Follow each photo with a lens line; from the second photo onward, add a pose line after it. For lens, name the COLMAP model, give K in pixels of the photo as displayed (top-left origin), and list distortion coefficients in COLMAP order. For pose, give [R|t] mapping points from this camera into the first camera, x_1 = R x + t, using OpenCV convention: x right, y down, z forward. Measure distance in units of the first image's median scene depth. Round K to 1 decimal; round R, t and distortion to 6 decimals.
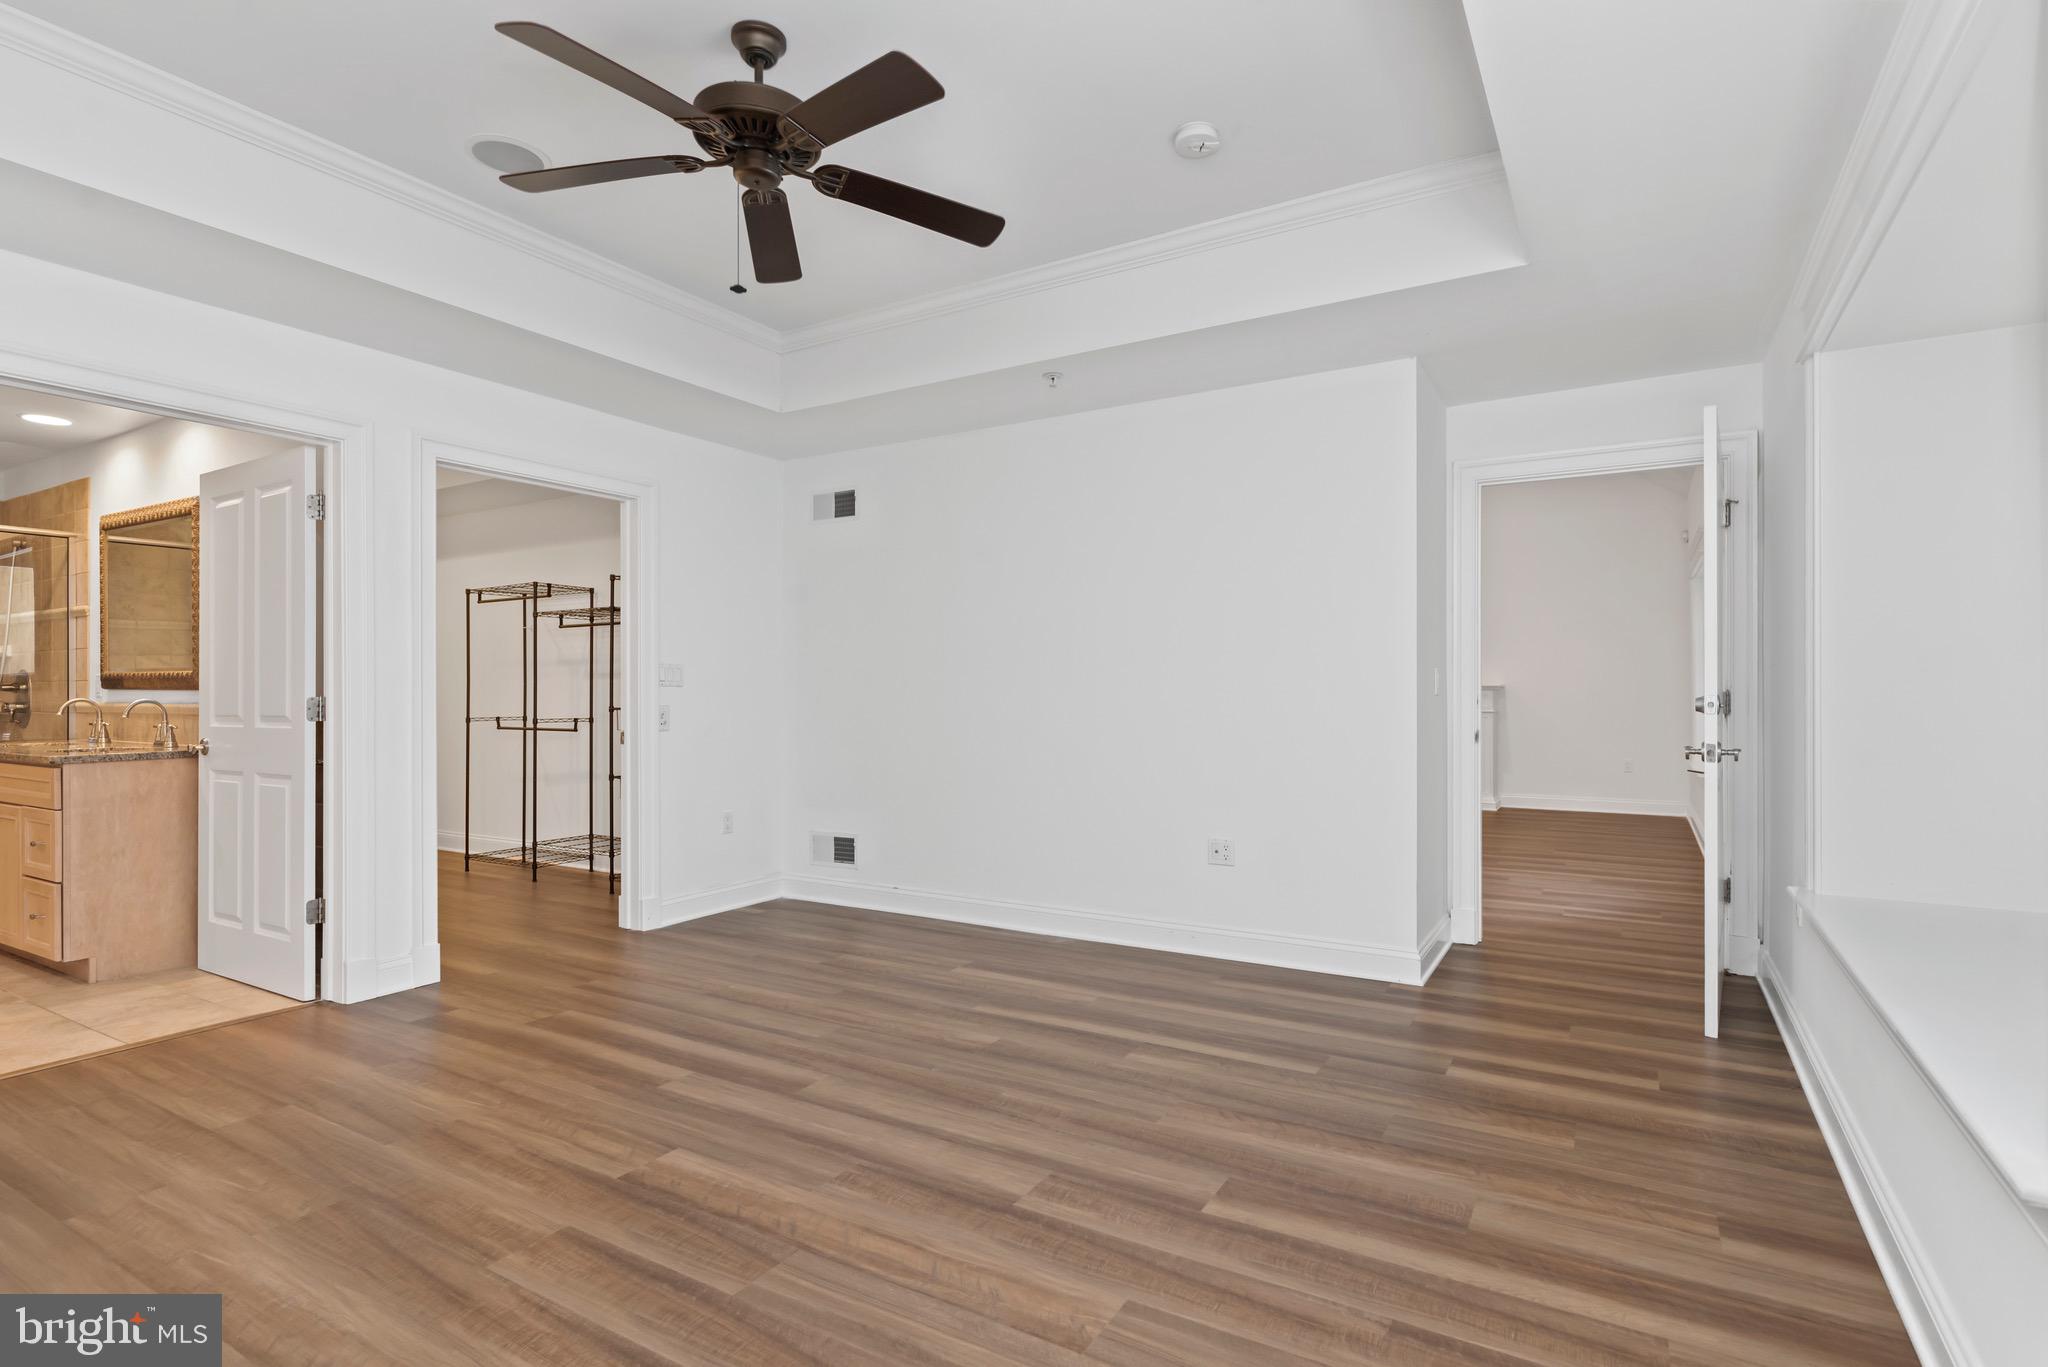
lens RADIAL K [[1027.2, 0, 986.0], [0, 1027.2, 691.2], [0, 0, 1]] dist [-0.000157, -0.000076]
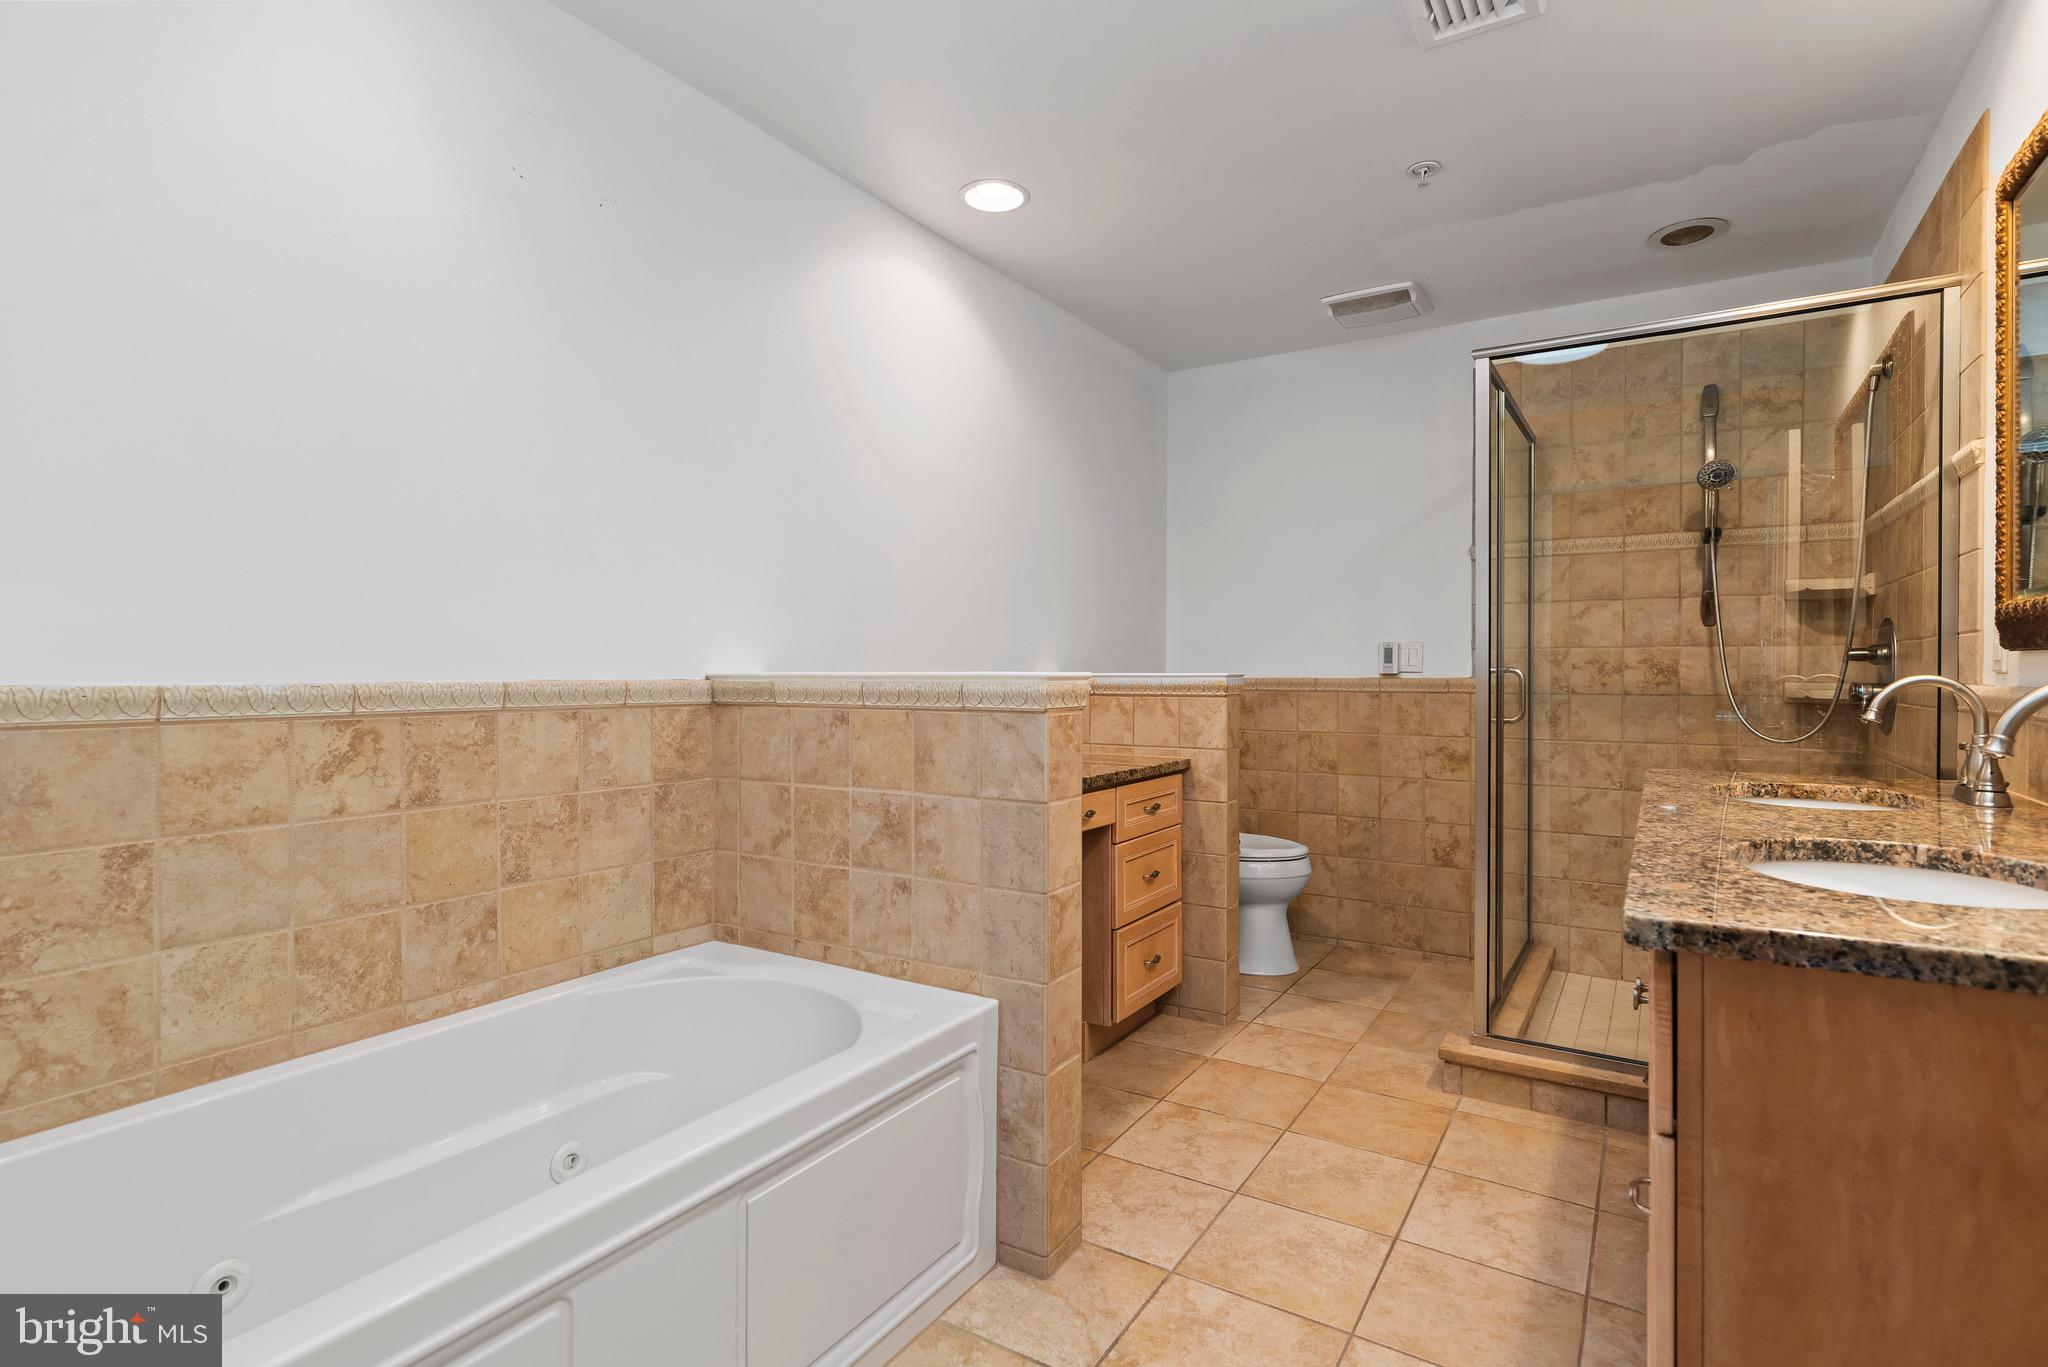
lens RADIAL K [[998.1, 0, 1046.0], [0, 998.1, 685.6], [0, 0, 1]] dist [0.000730, 0.000193]
pose [[0.017617, 0.012775, -0.999763, -0.514790], [0.009173, 0.999874, 0.012938, 0.002547], [0.999803, -0.009399, 0.017498, 0.656258]]
